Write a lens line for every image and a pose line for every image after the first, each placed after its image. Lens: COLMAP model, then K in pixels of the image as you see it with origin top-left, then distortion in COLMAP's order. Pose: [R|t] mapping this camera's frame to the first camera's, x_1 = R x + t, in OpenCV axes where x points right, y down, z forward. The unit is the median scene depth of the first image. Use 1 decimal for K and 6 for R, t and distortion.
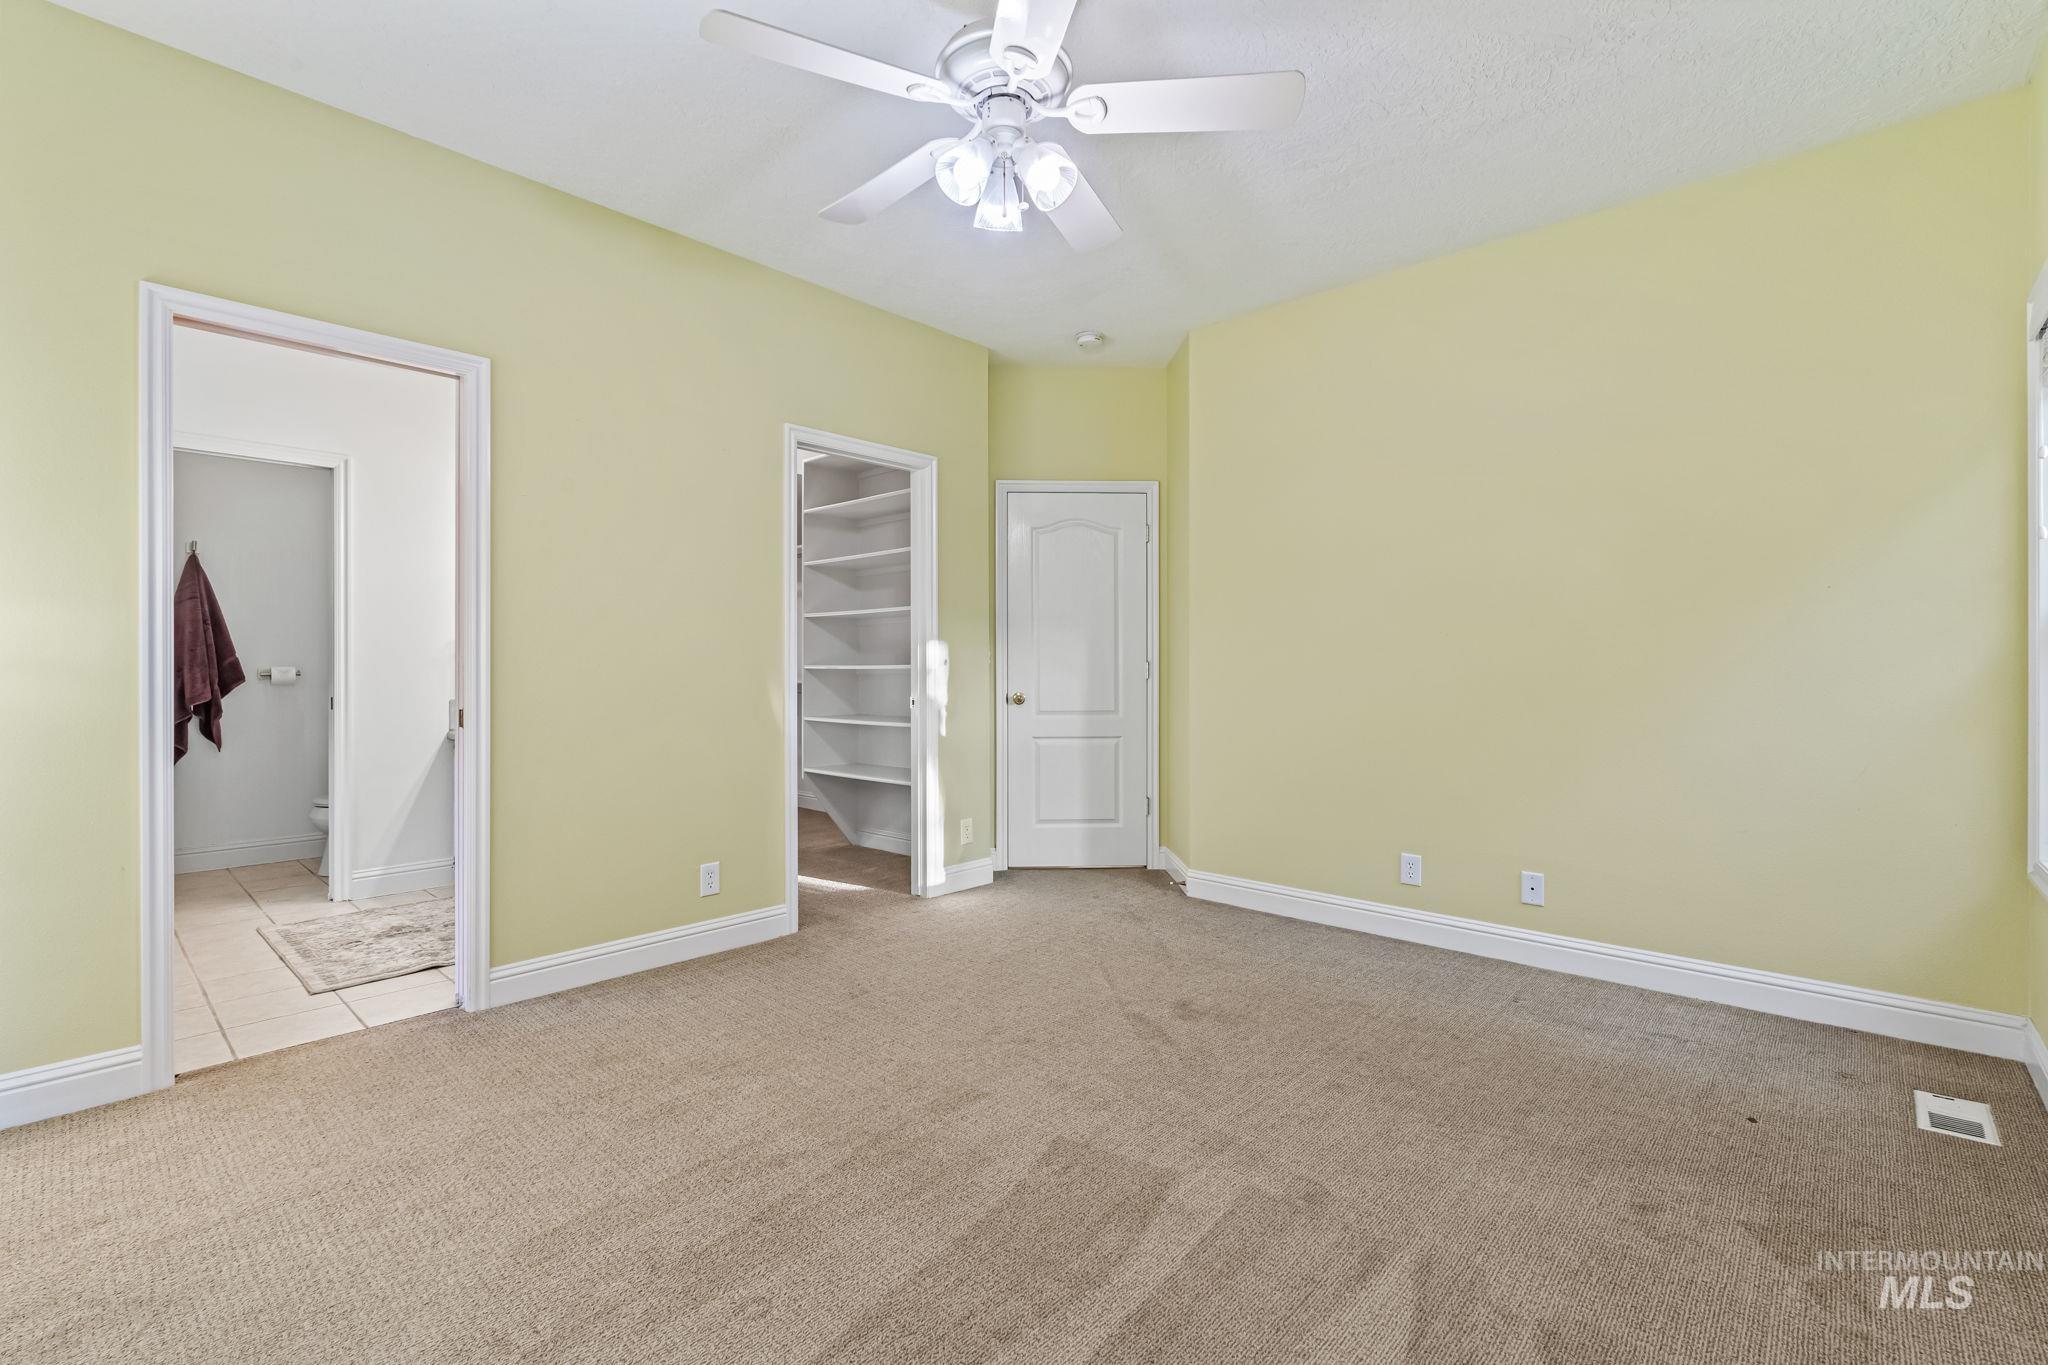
lens RADIAL K [[920.7, 0, 1026.5], [0, 920.7, 677.5], [0, 0, 1]] dist [0.005303, -0.000238]
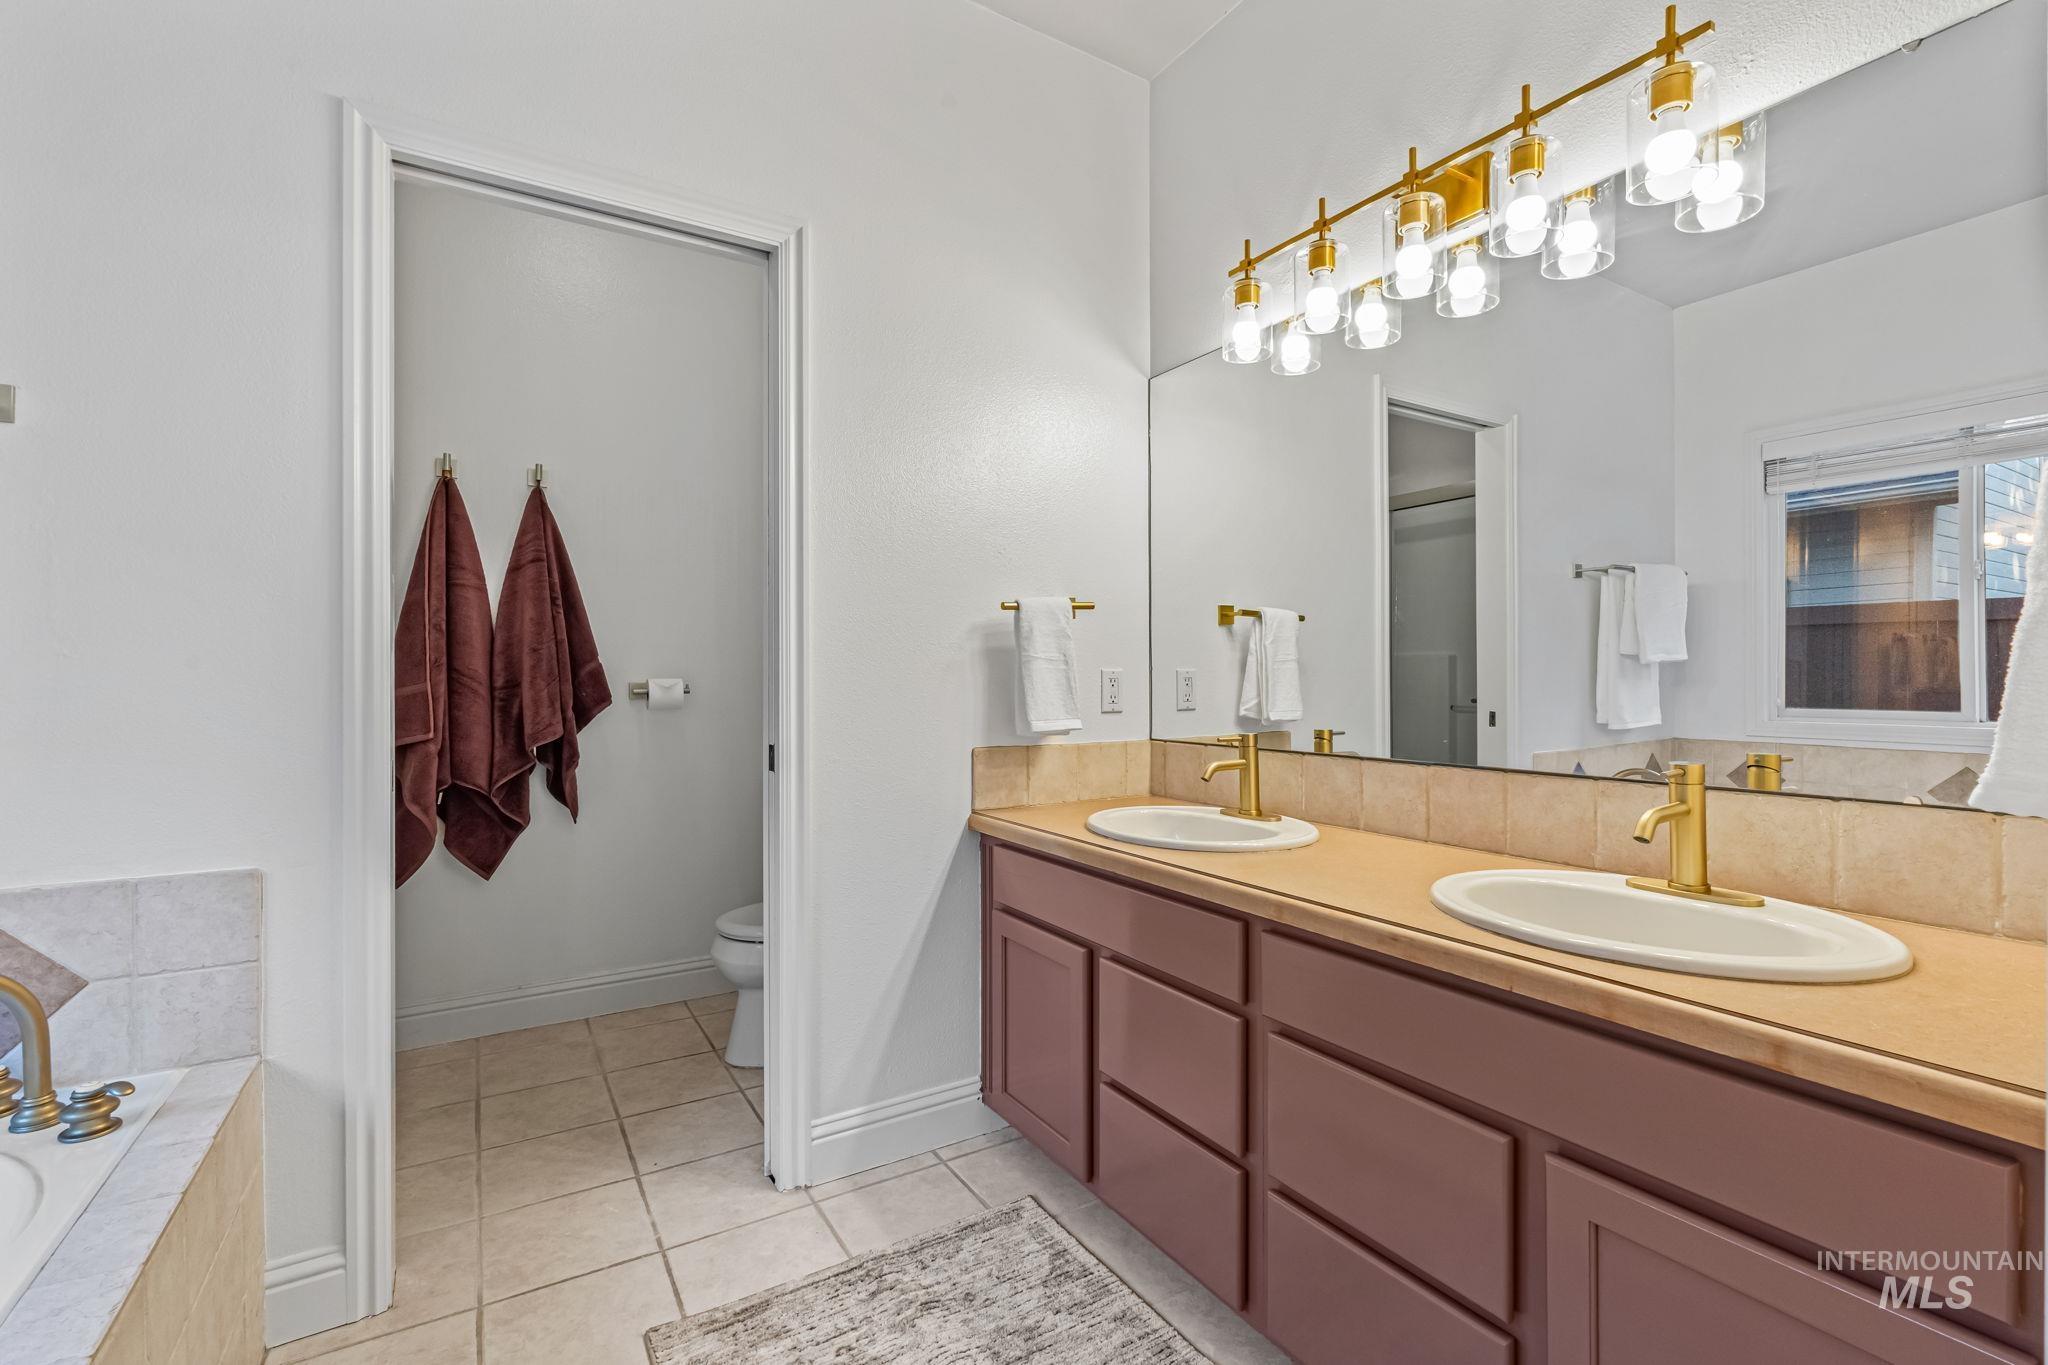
lens RADIAL K [[920.7, 0, 1024.3], [0, 920.7, 681.3], [0, 0, 1]] dist [0.005303, -0.000238]
pose [[0.963503, -0.003633, -0.267674, -0.448661], [0.002676, 0.999989, -0.003940, -0.007076], [0.267685, 0.003080, 0.963501, 0.520725]]
